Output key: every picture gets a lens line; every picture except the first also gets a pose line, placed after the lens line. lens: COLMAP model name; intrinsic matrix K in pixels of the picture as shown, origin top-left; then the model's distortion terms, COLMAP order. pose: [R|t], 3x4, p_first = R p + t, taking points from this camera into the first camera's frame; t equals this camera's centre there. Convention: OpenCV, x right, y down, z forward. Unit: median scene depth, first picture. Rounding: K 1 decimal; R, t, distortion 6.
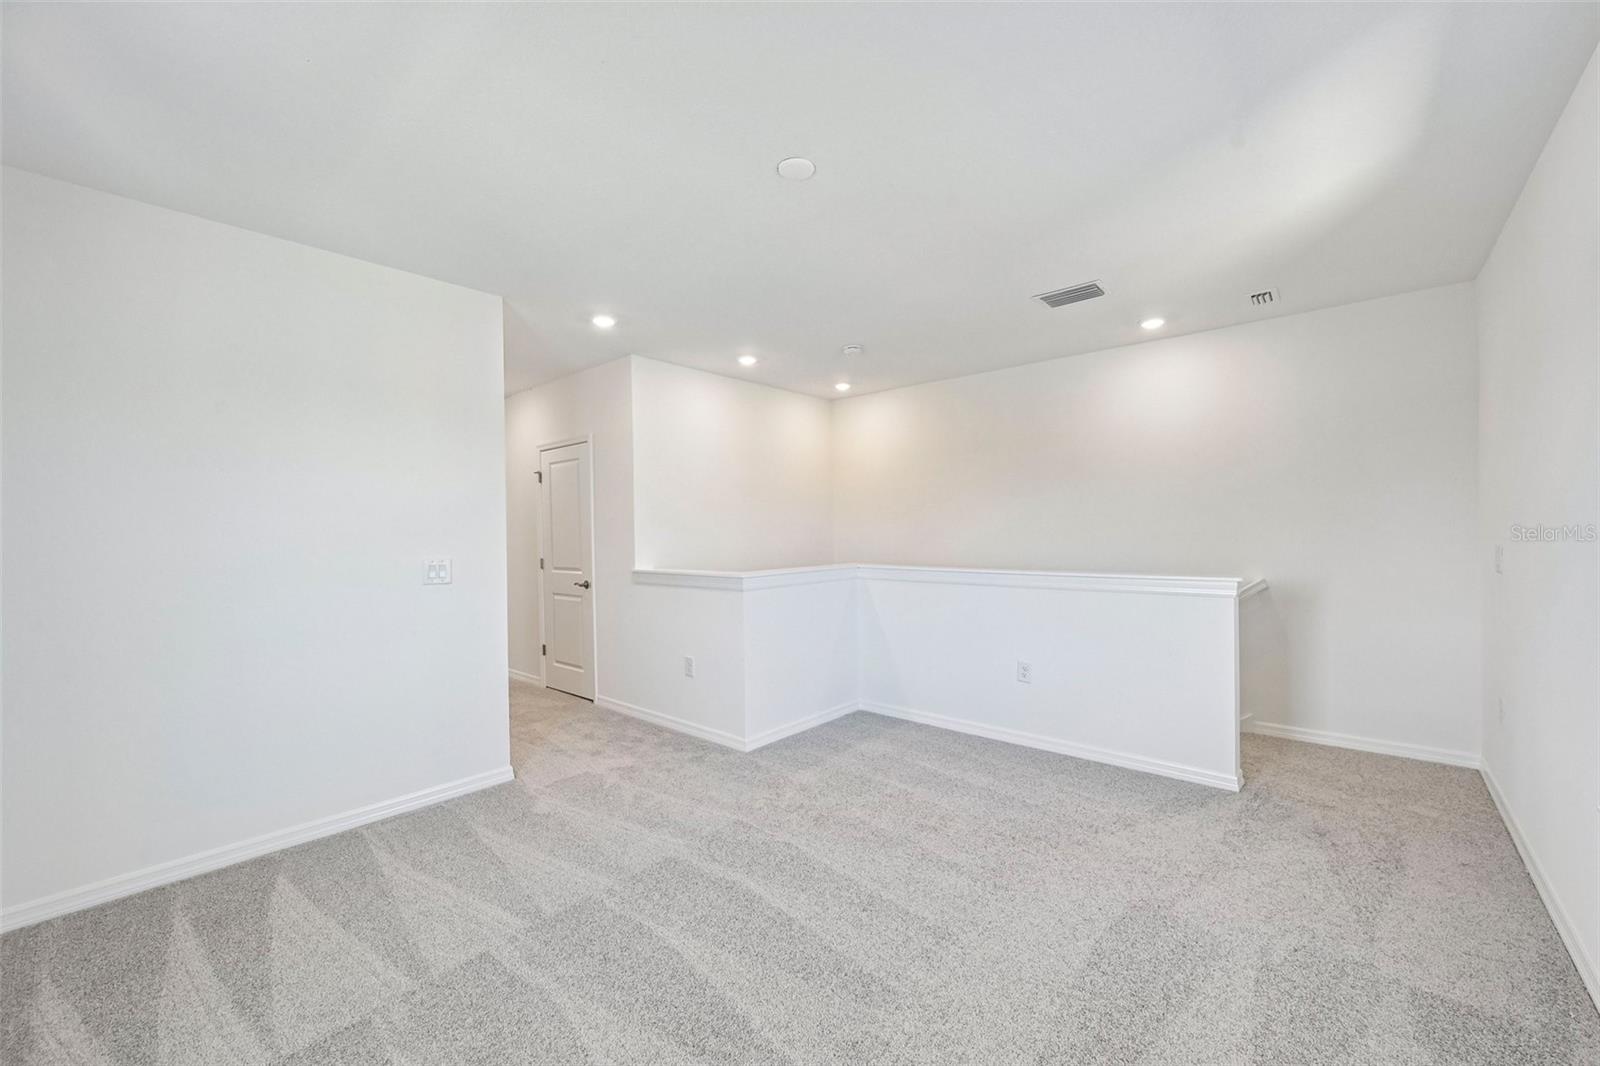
lens RADIAL K [[632.1, 0, 799.1], [0, 632.1, 530.8], [0, 0, 1]] dist [0.000041, 0.000450]
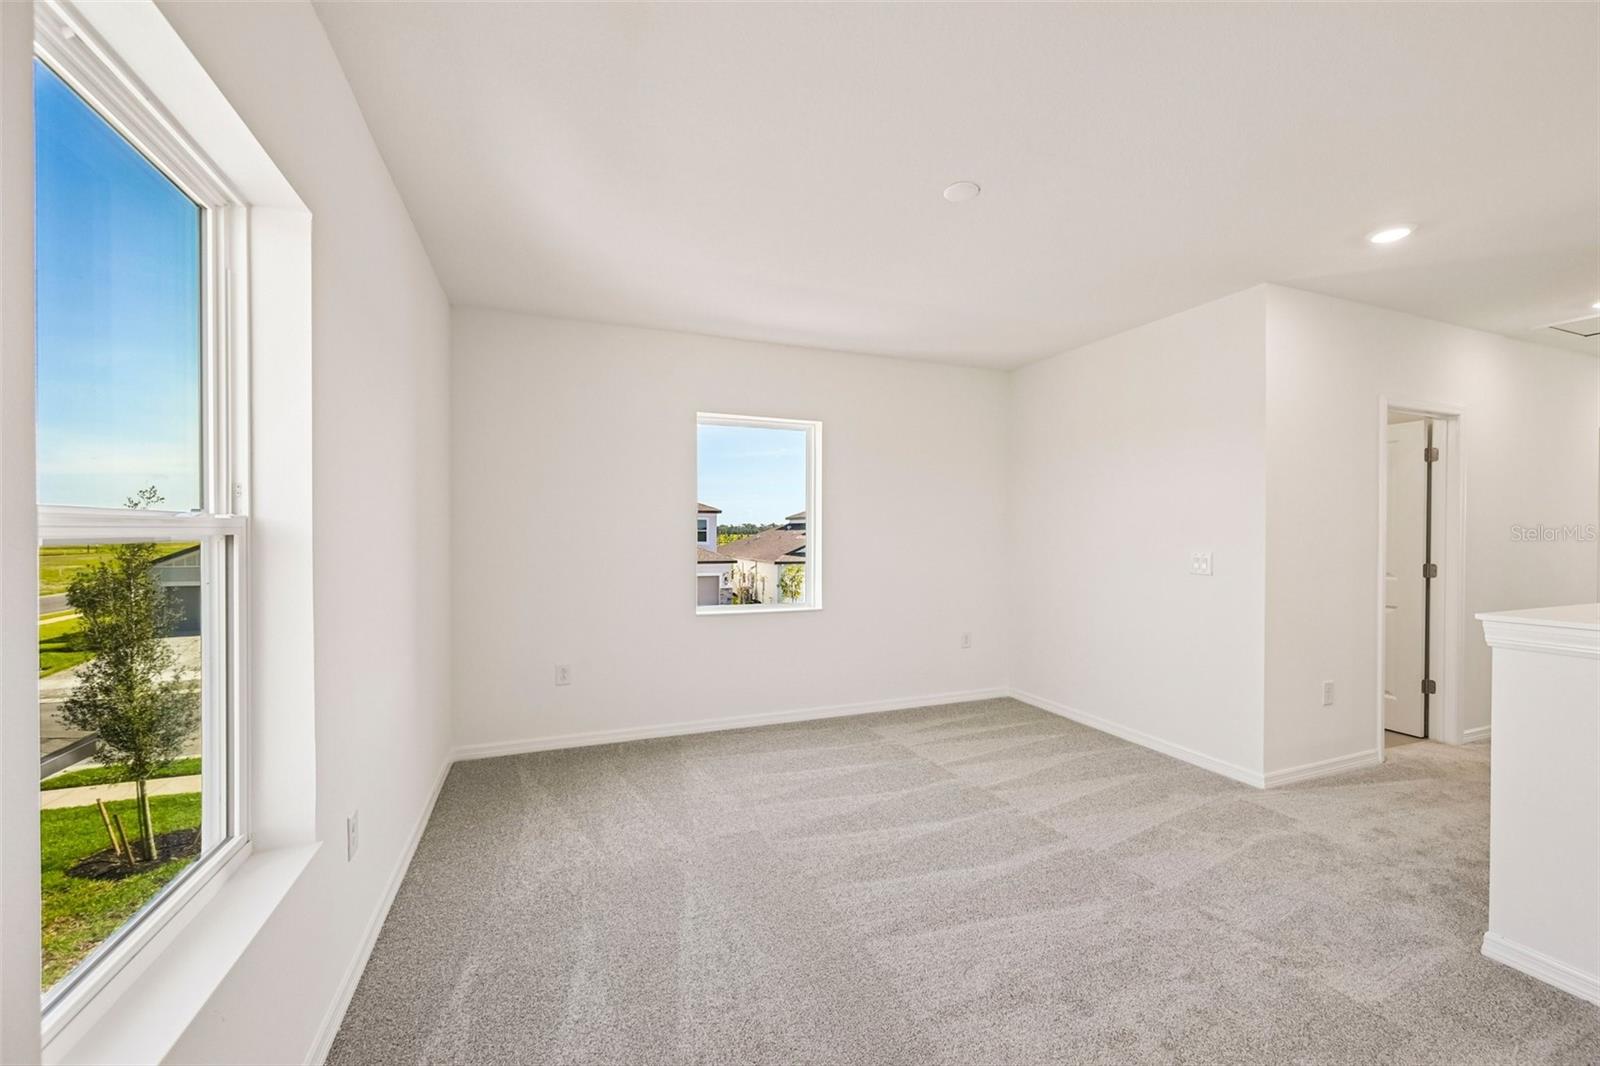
lens RADIAL K [[632.1, 0, 804.9], [0, 632.1, 537.3], [0, 0, 1]] dist [0.000041, 0.000450]
pose [[-0.472850, 0.016687, -0.880985, 0.812236], [0.012333, 0.999848, 0.012318, -0.005014], [0.881057, -0.005040, -0.472984, 0.982123]]
